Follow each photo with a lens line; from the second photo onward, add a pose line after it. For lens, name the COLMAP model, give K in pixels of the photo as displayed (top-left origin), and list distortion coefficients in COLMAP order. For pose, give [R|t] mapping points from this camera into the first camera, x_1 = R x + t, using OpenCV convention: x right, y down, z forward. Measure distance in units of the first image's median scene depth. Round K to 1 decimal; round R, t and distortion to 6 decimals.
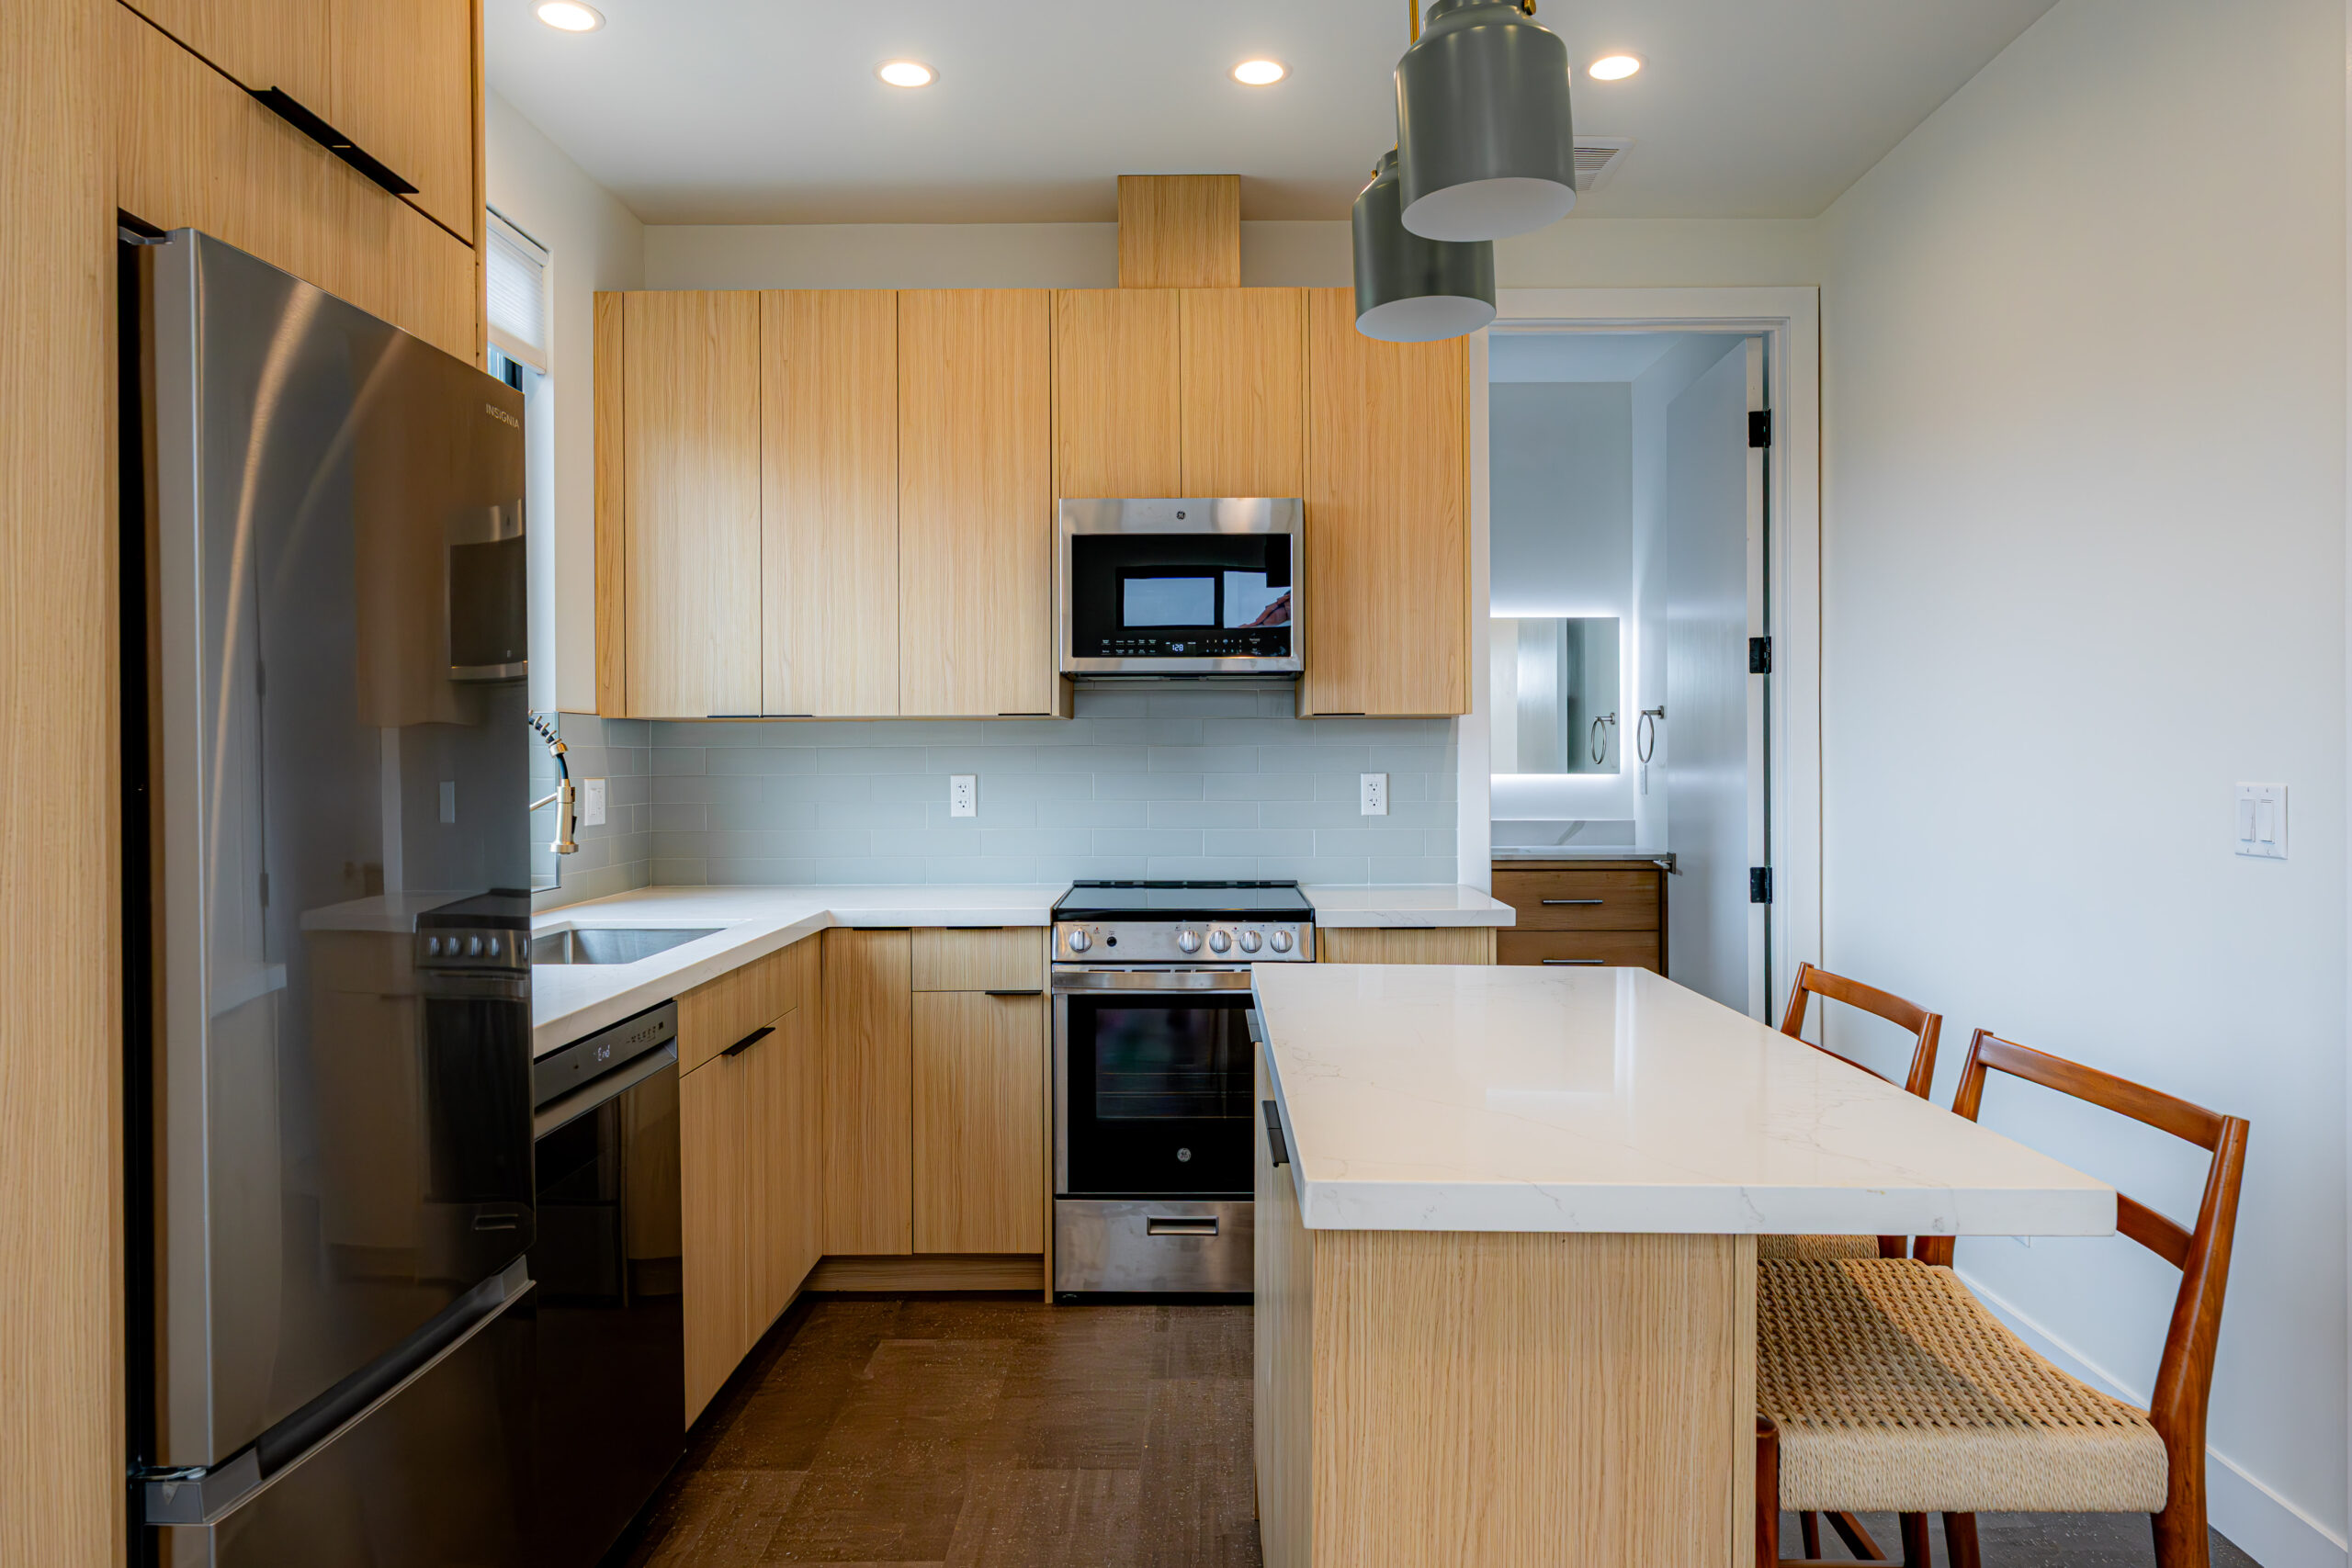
lens RADIAL K [[1496.4, 0, 1188.6], [0, 1496.4, 771.0], [0, 0, 1]] dist [0.001115, 0.001752]
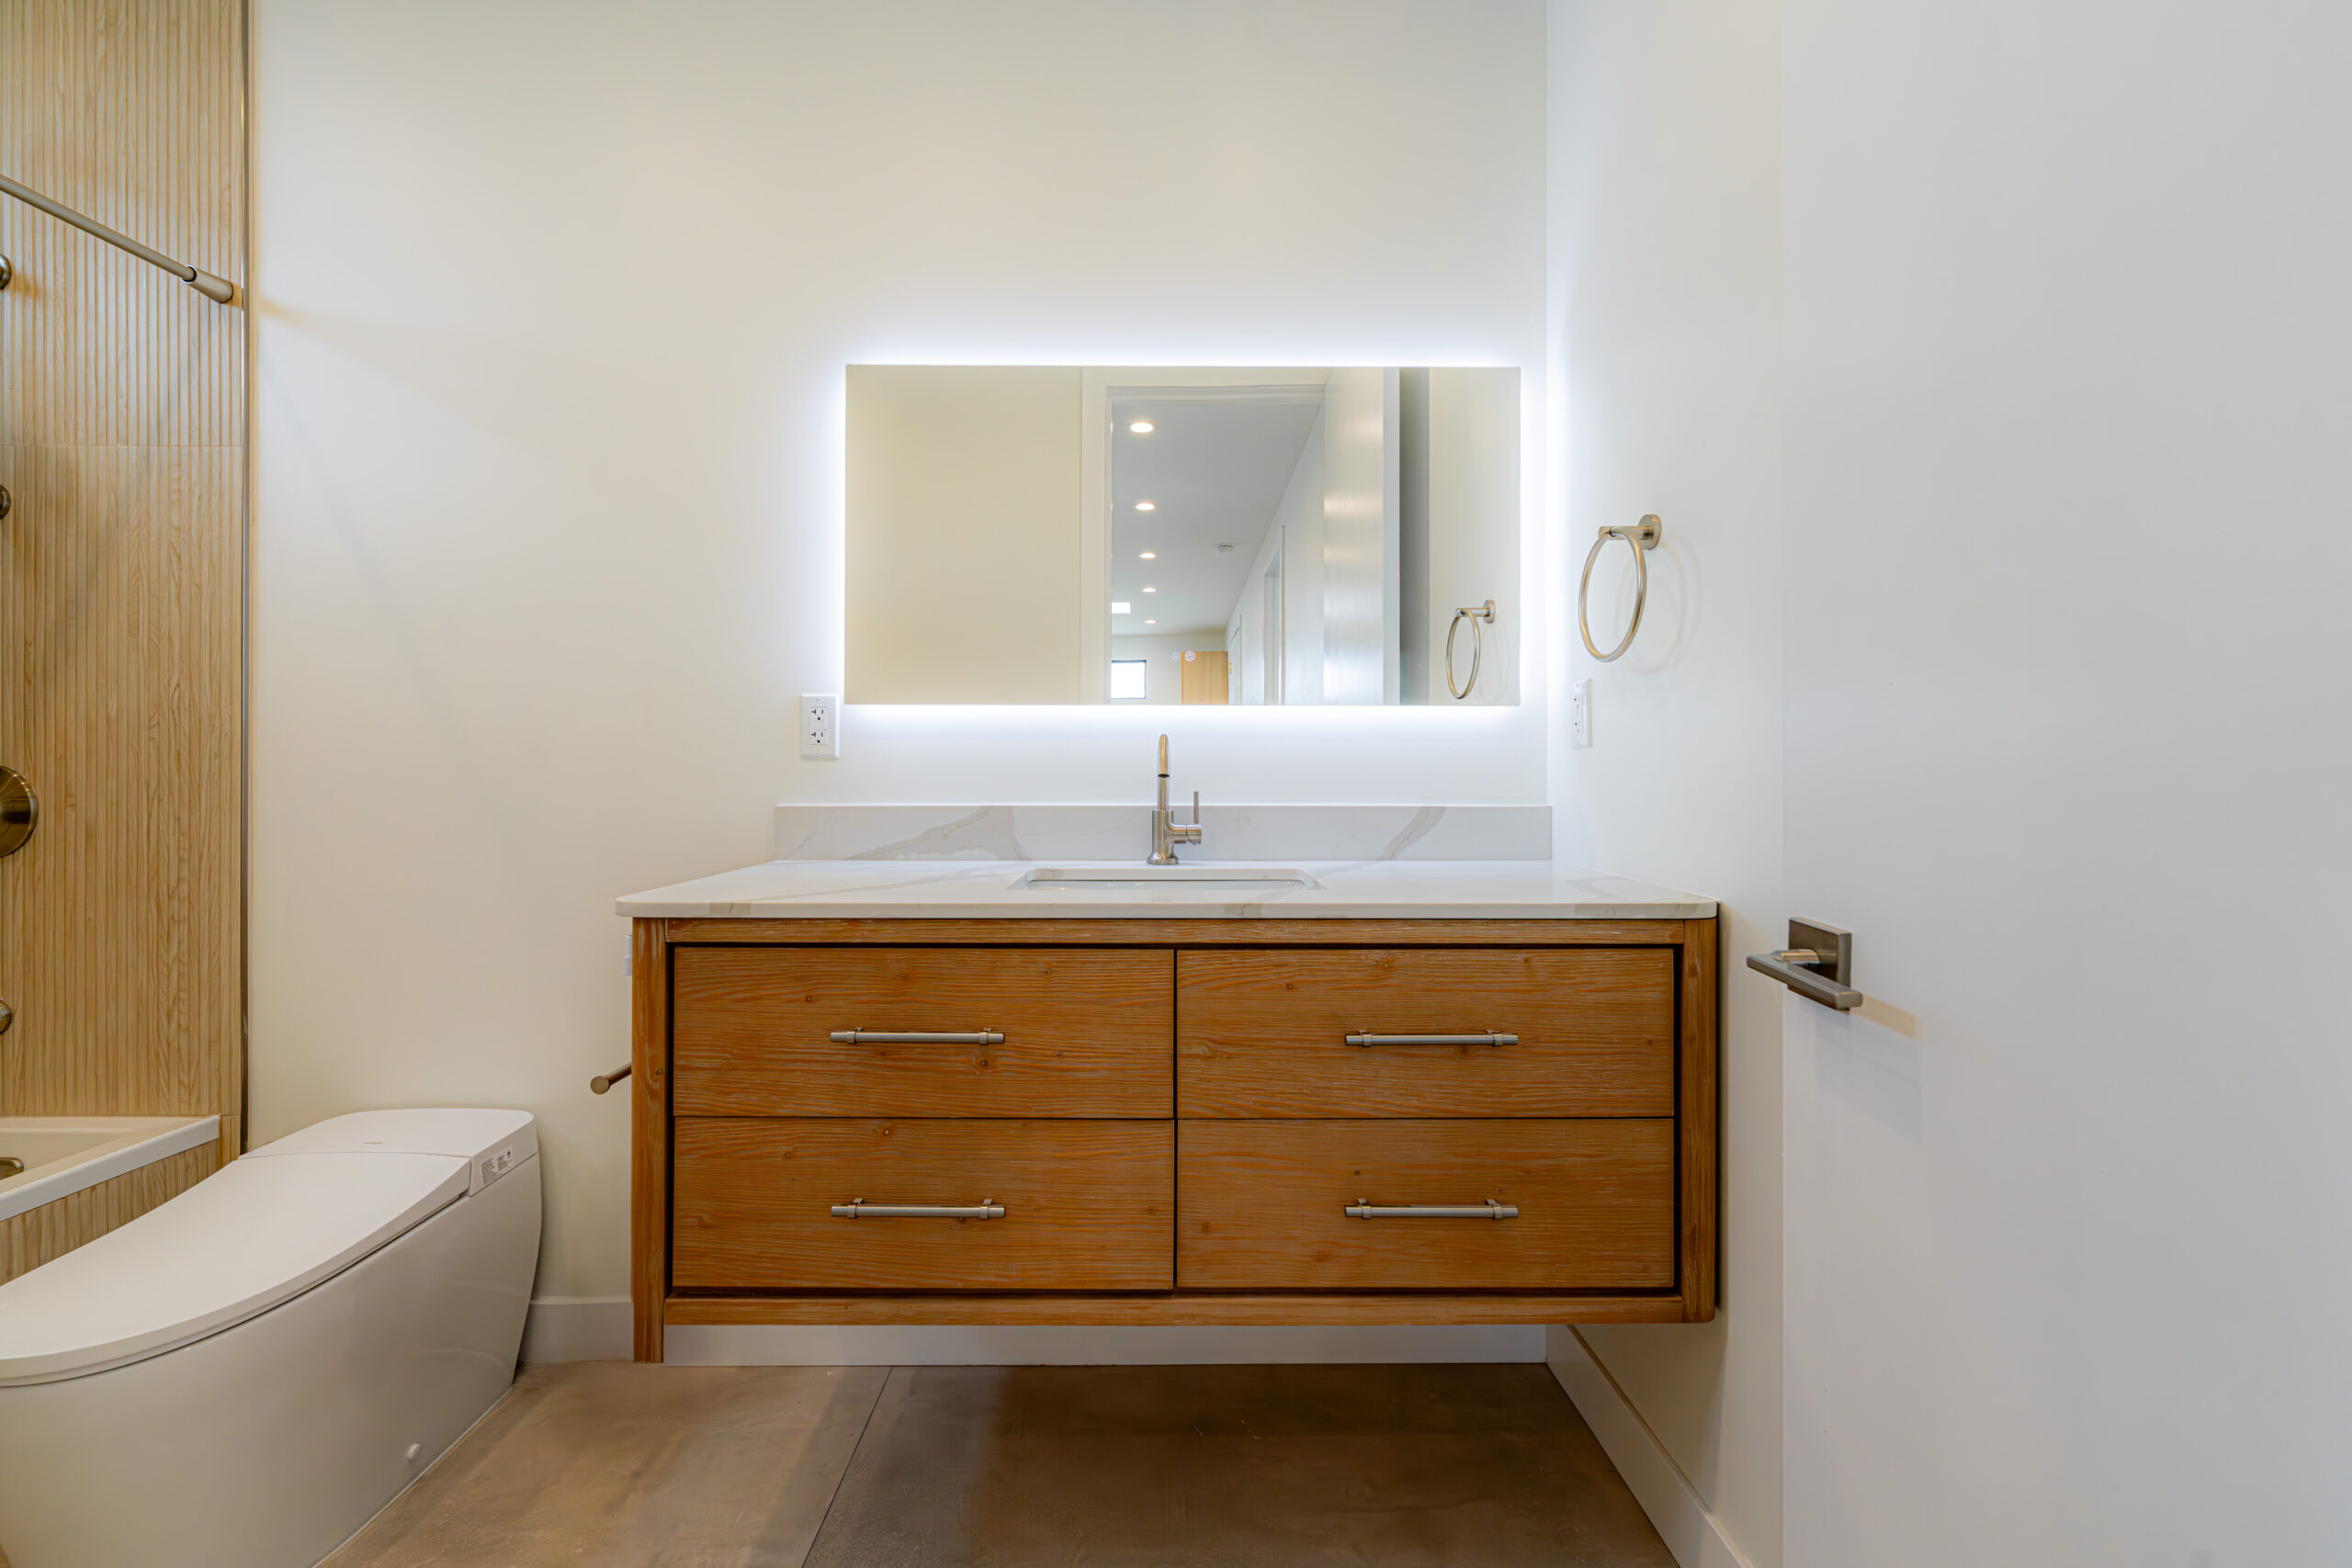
lens RADIAL K [[947.7, 0, 1181.8], [0, 947.7, 757.5], [0, 0, 1]] dist [0.000260, -0.000019]
pose [[0.999444, -0.000348, 0.033330, 0.296874], [0.000730, 0.999934, -0.011471, 0.037102], [-0.033324, 0.011489, 0.999379, 1.215839]]
